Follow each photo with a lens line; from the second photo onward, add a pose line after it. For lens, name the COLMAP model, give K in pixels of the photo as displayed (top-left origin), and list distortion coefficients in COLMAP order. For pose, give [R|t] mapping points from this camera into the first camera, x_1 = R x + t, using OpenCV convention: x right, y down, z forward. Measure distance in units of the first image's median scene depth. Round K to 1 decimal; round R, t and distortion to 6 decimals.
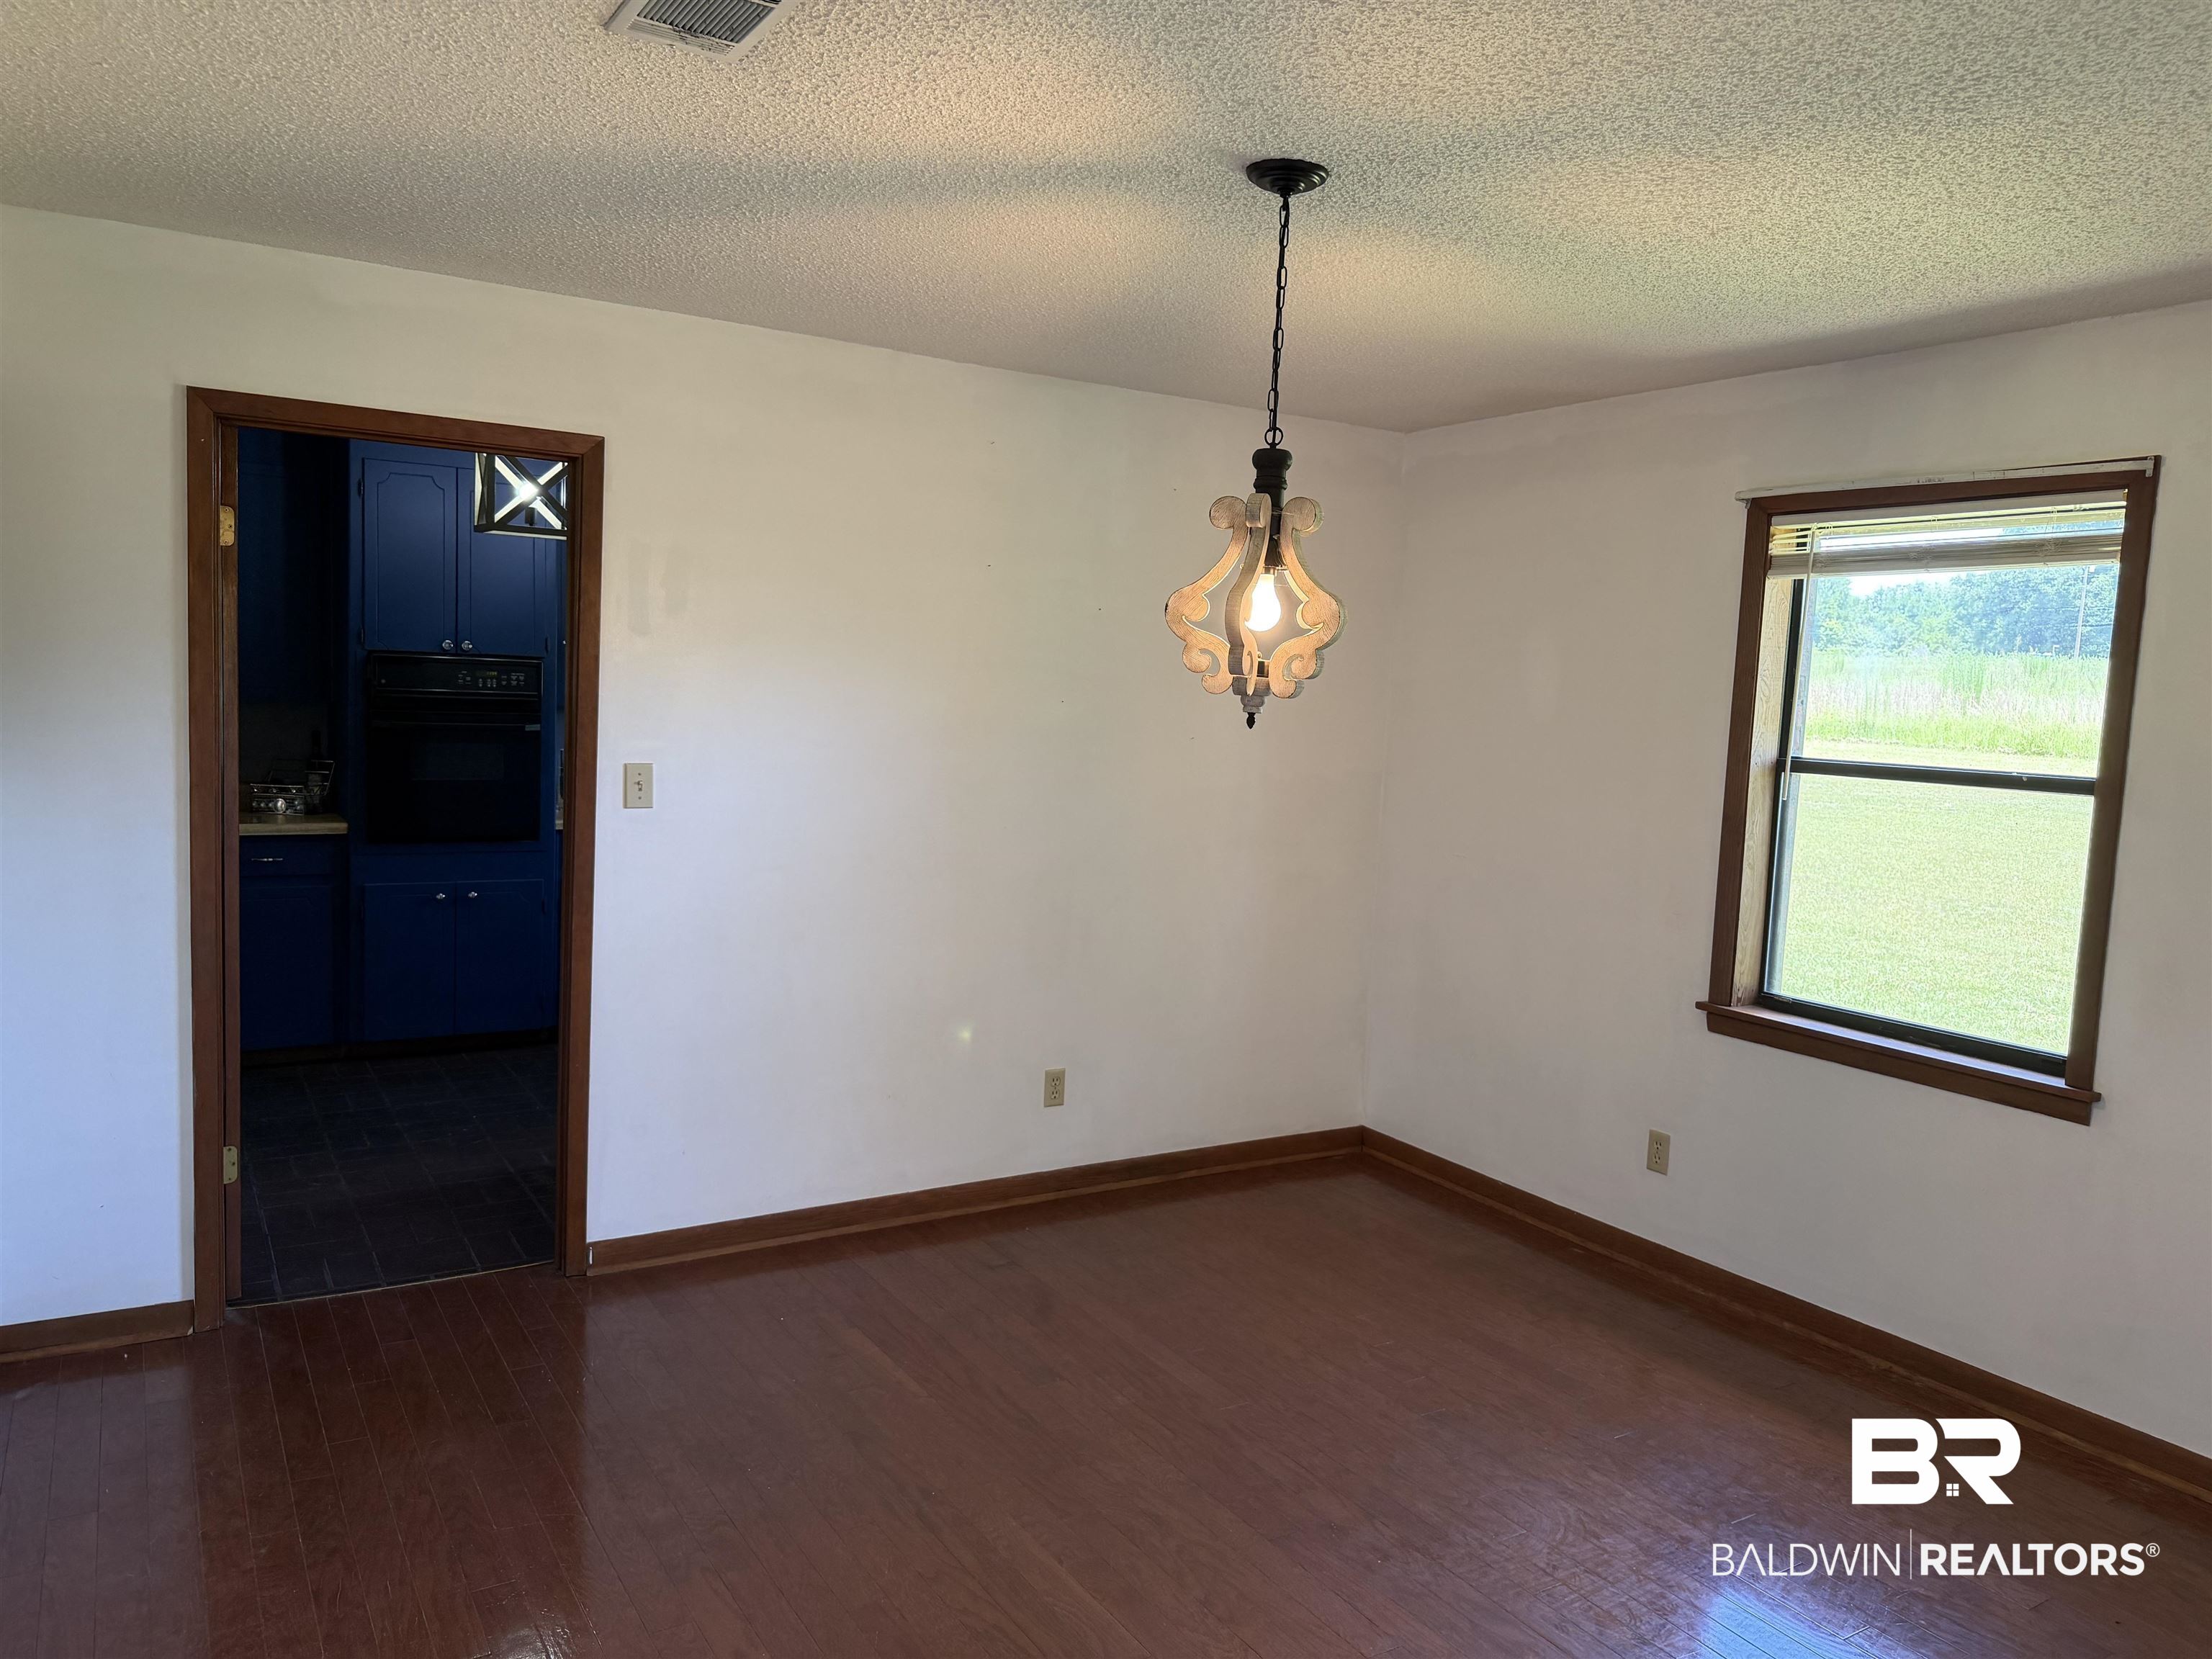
lens RADIAL K [[1539.5, 0, 1091.3], [0, 1539.5, 824.5], [0, 0, 1]] dist [0.053373, -0.082916]
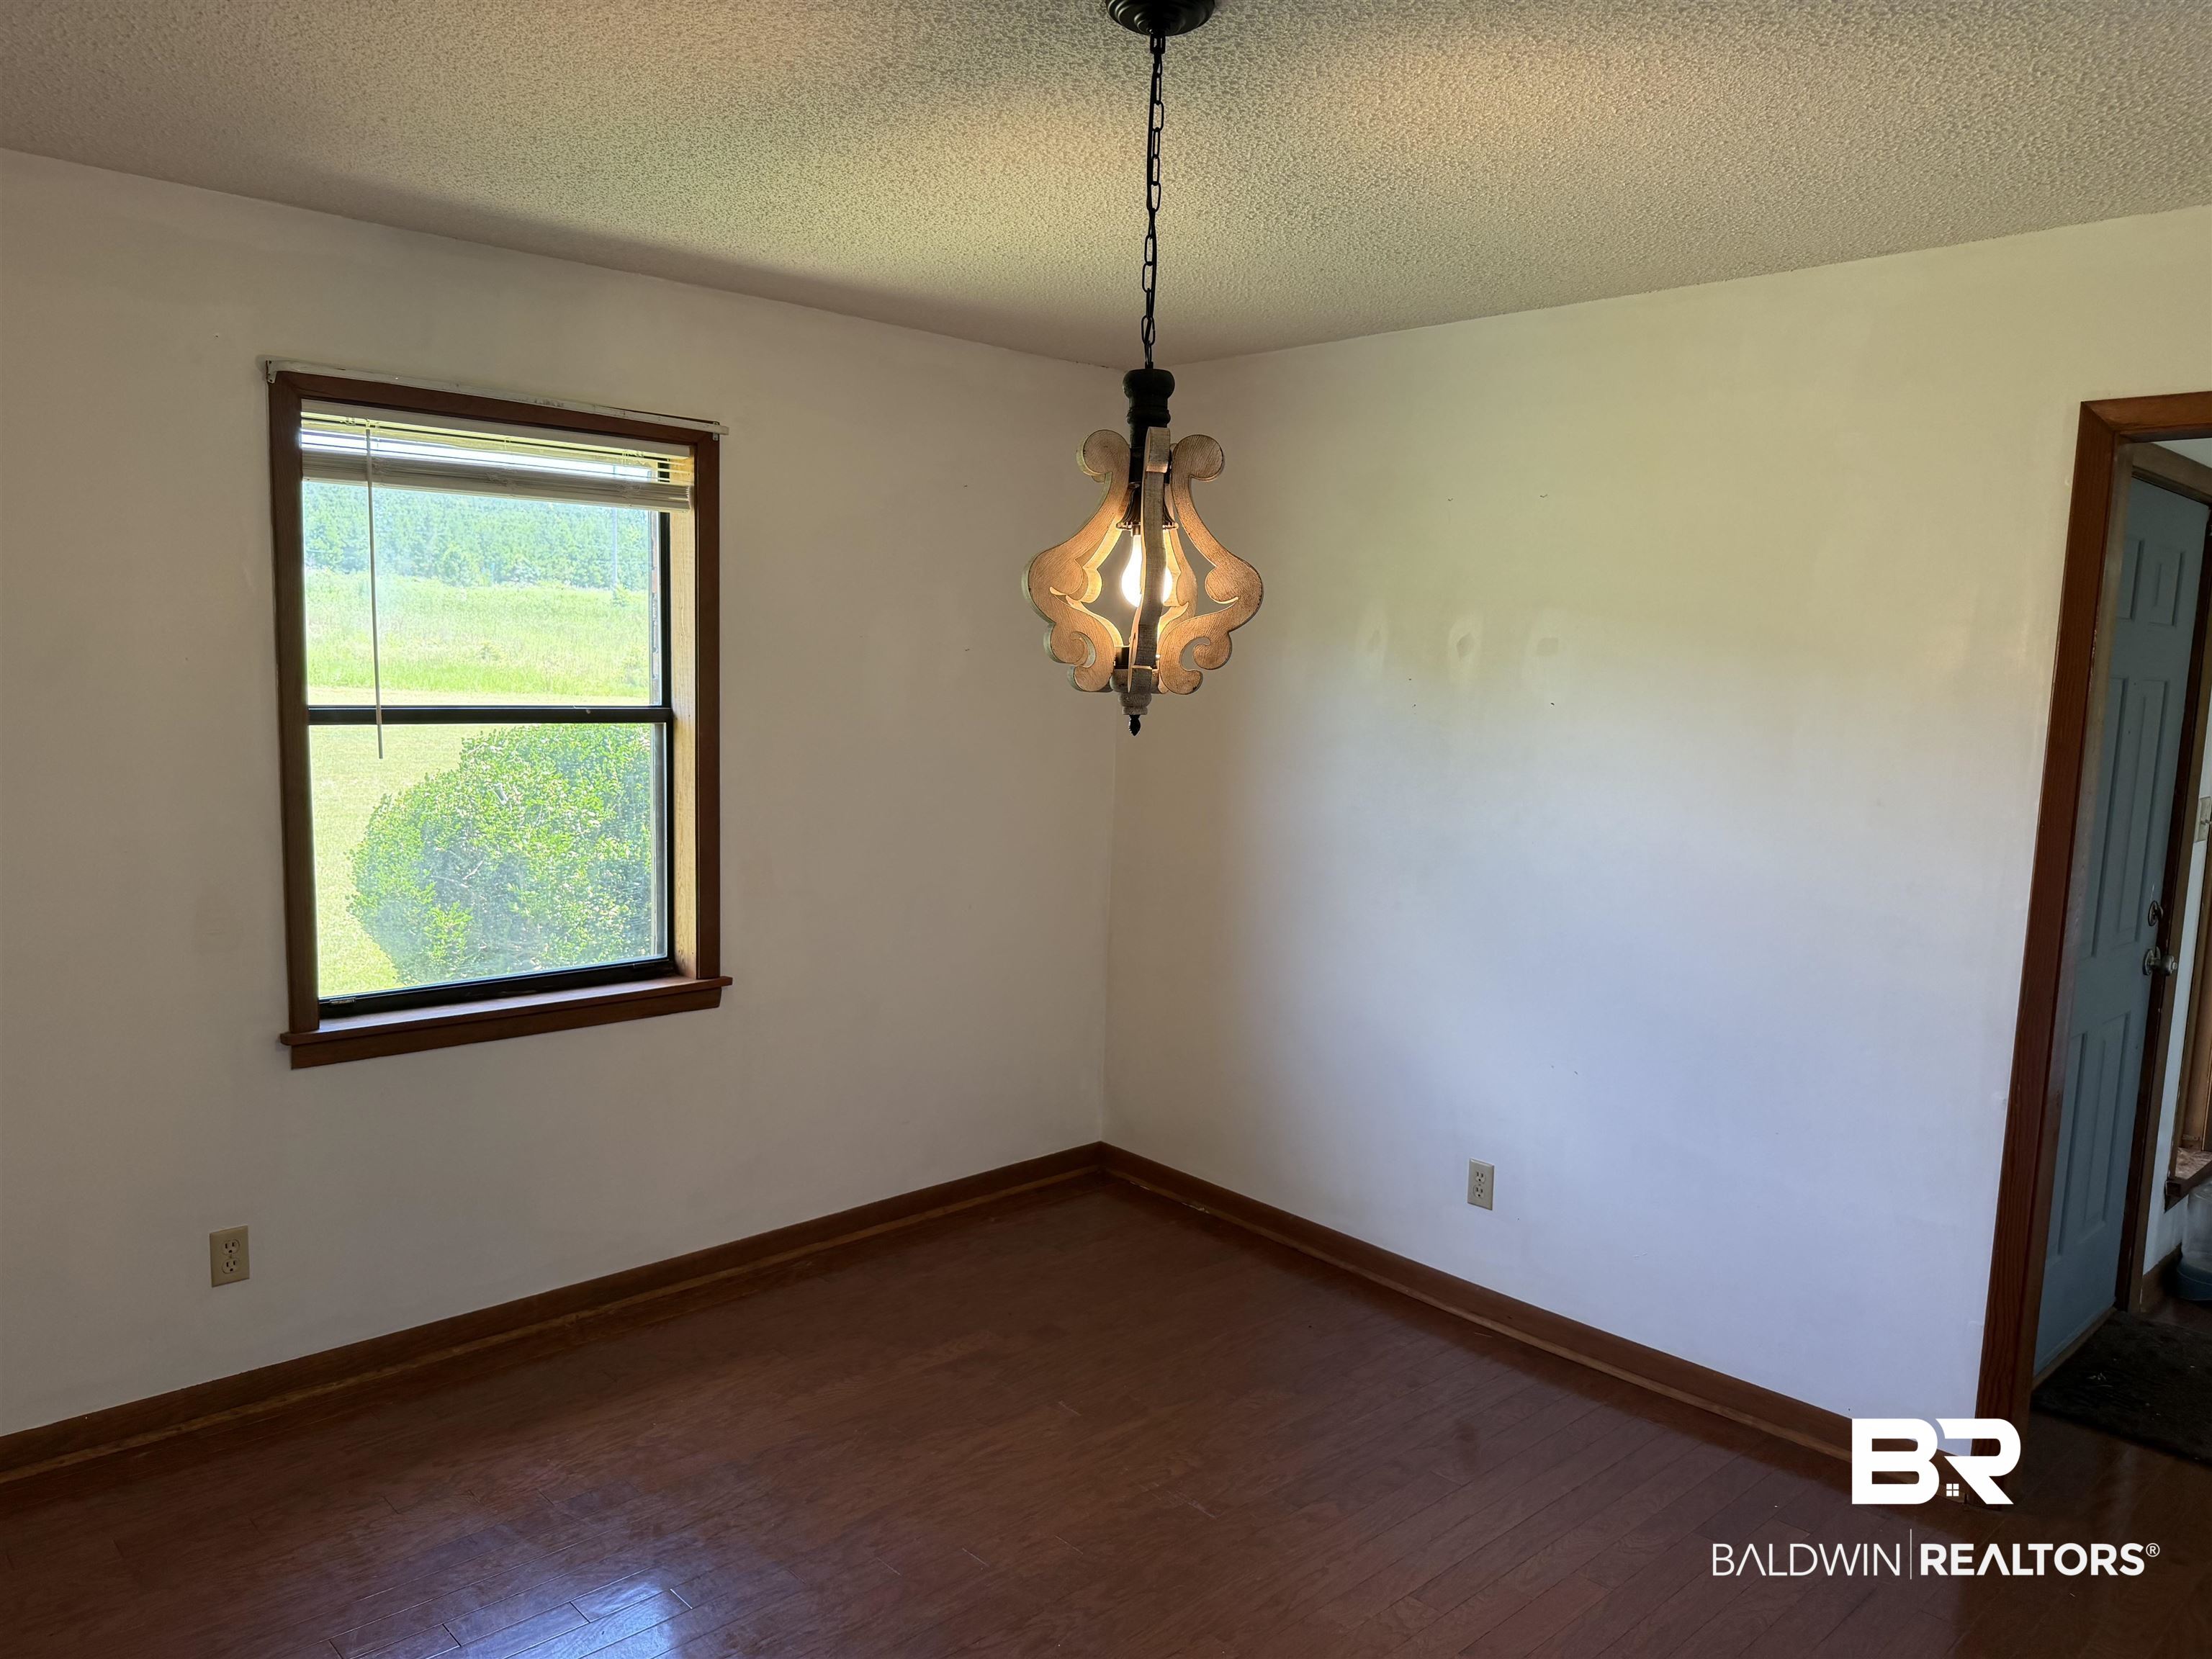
lens RADIAL K [[1539.5, 0, 1101.6], [0, 1539.5, 847.2], [0, 0, 1]] dist [0.053373, -0.082916]
pose [[-0.188226, -0.167672, 0.967707, -0.449033], [0.054480, 0.982019, 0.180749, -0.103055], [-0.980613, 0.086742, -0.175707, 0.810201]]
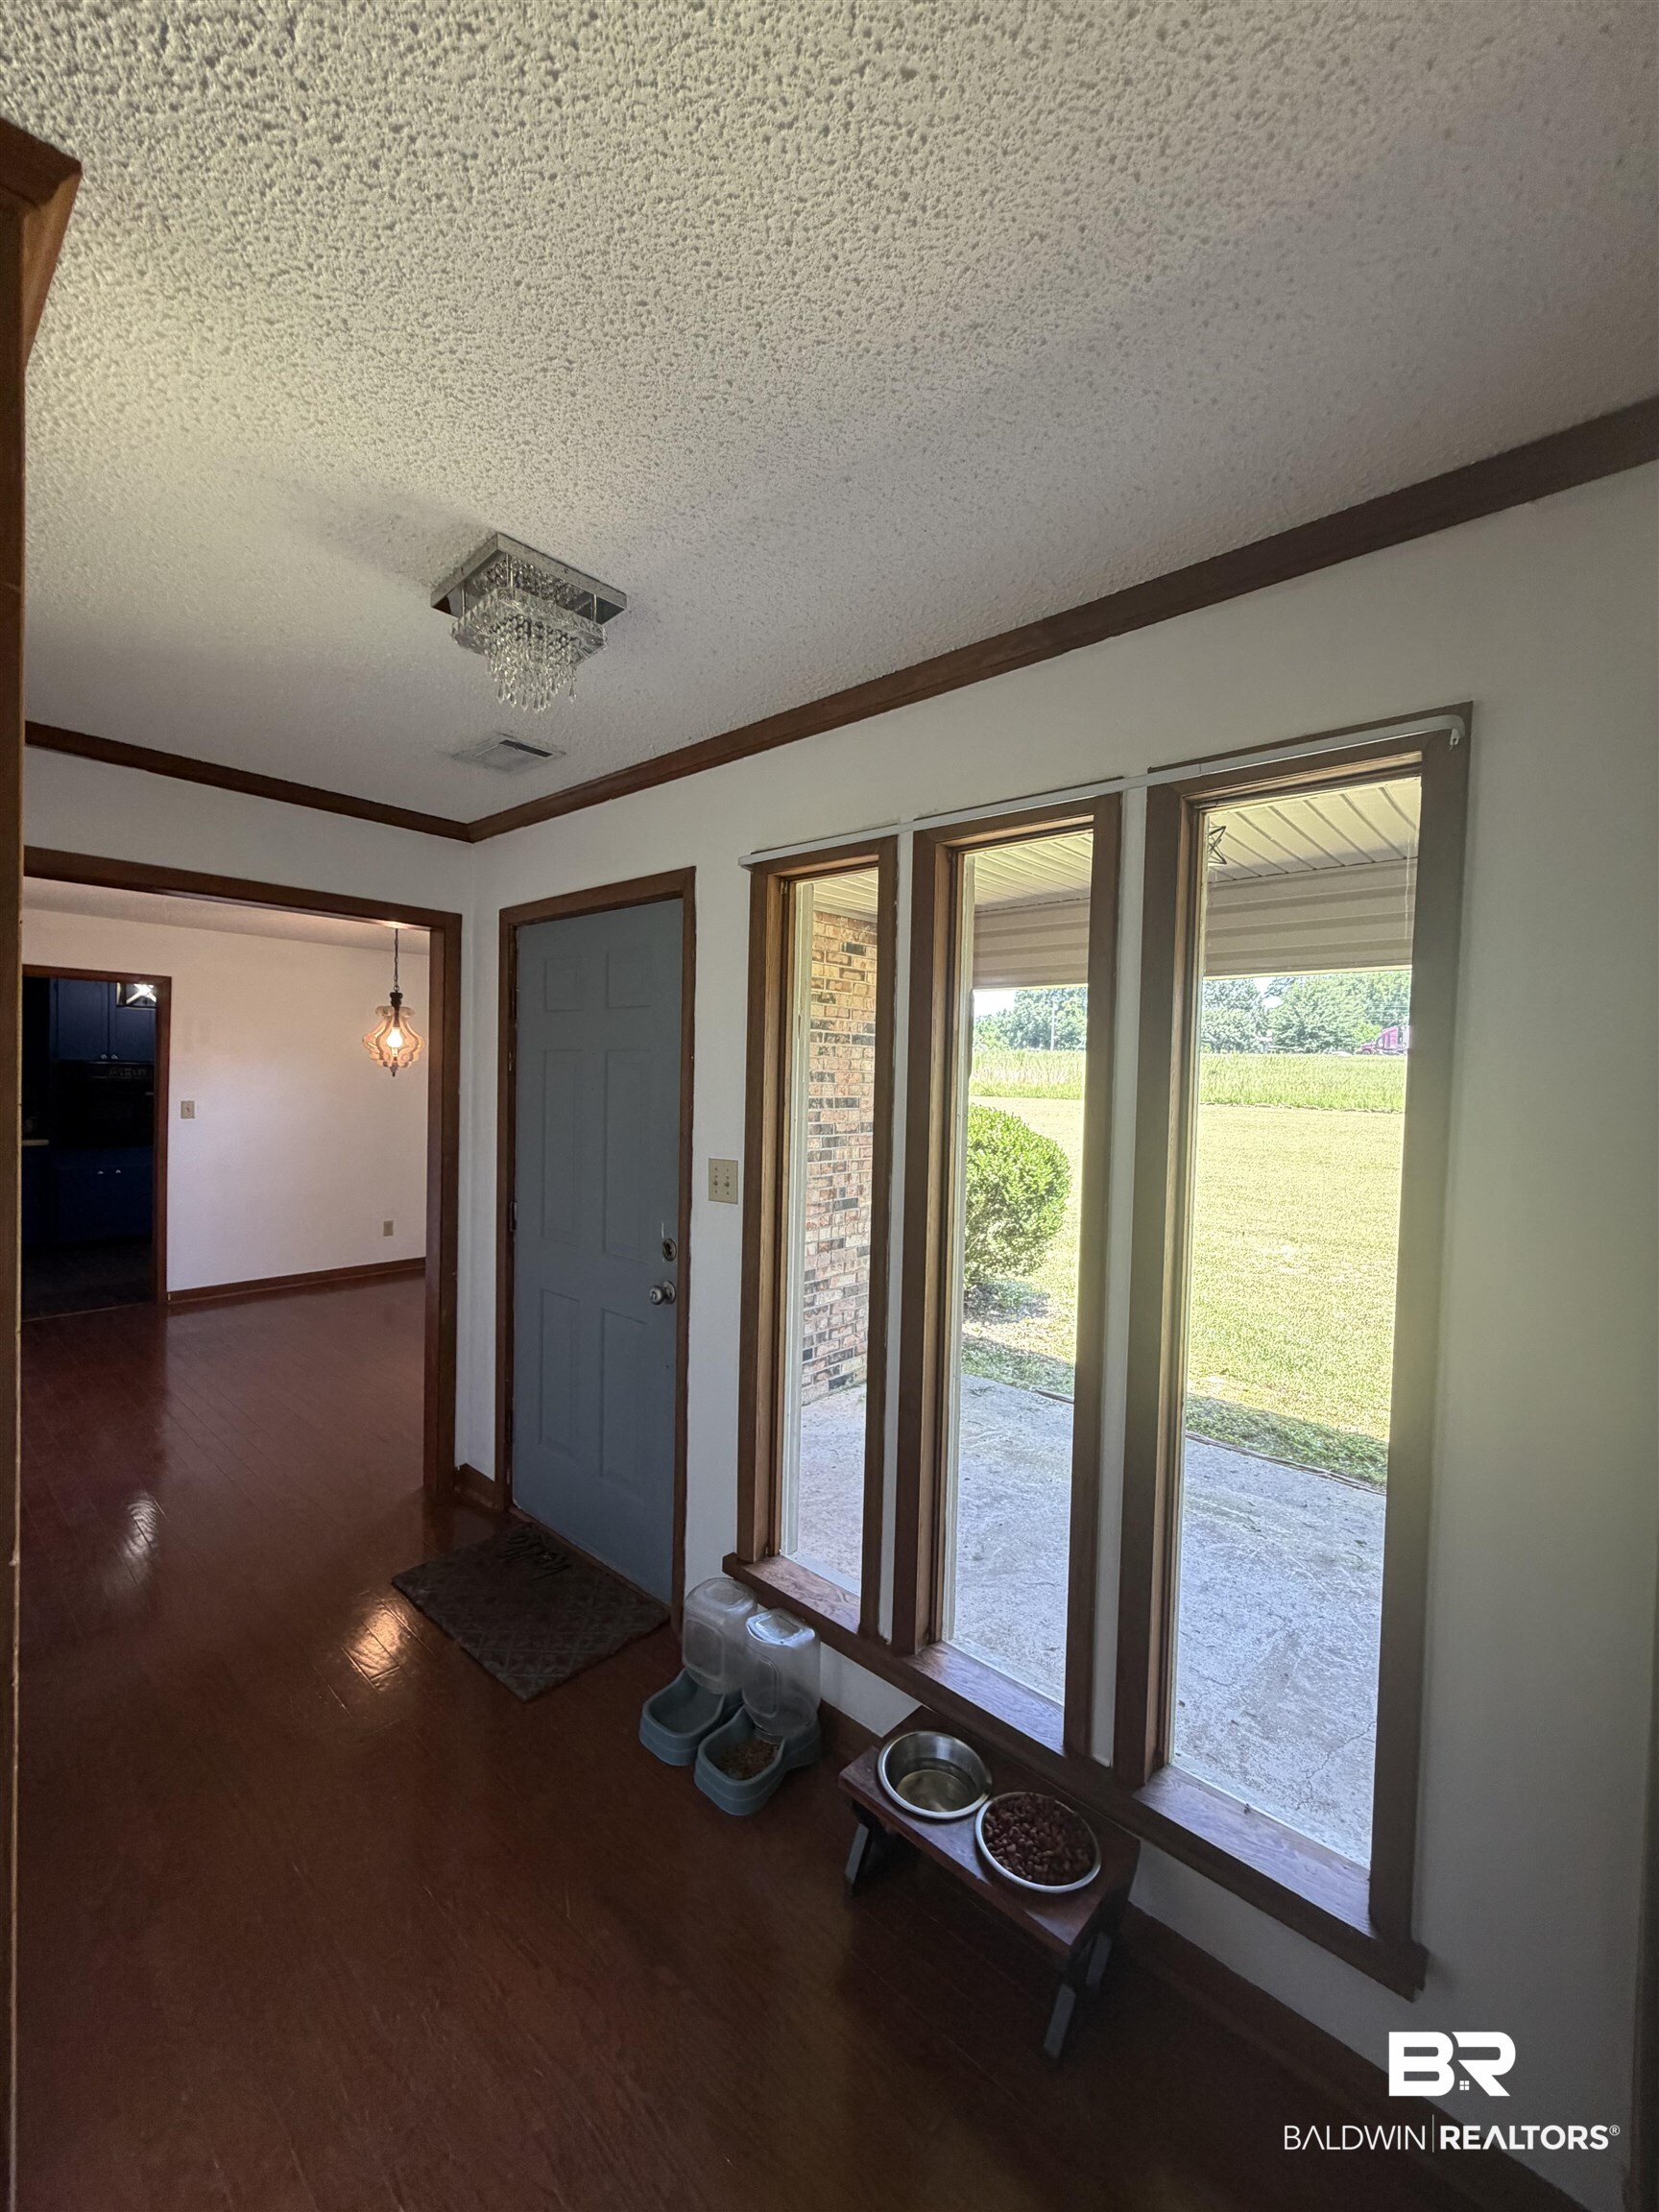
lens RADIAL K [[887.6, 0, 833.7], [0, 887.6, 1095.5], [0, 0, 1]] dist [0.001374, 0.000041]
pose [[0.959178, -0.029582, 0.281251, 0.331937], [0.047494, 0.997239, -0.057084, 0.089320], [-0.278785, 0.068112, 0.957935, -0.737508]]
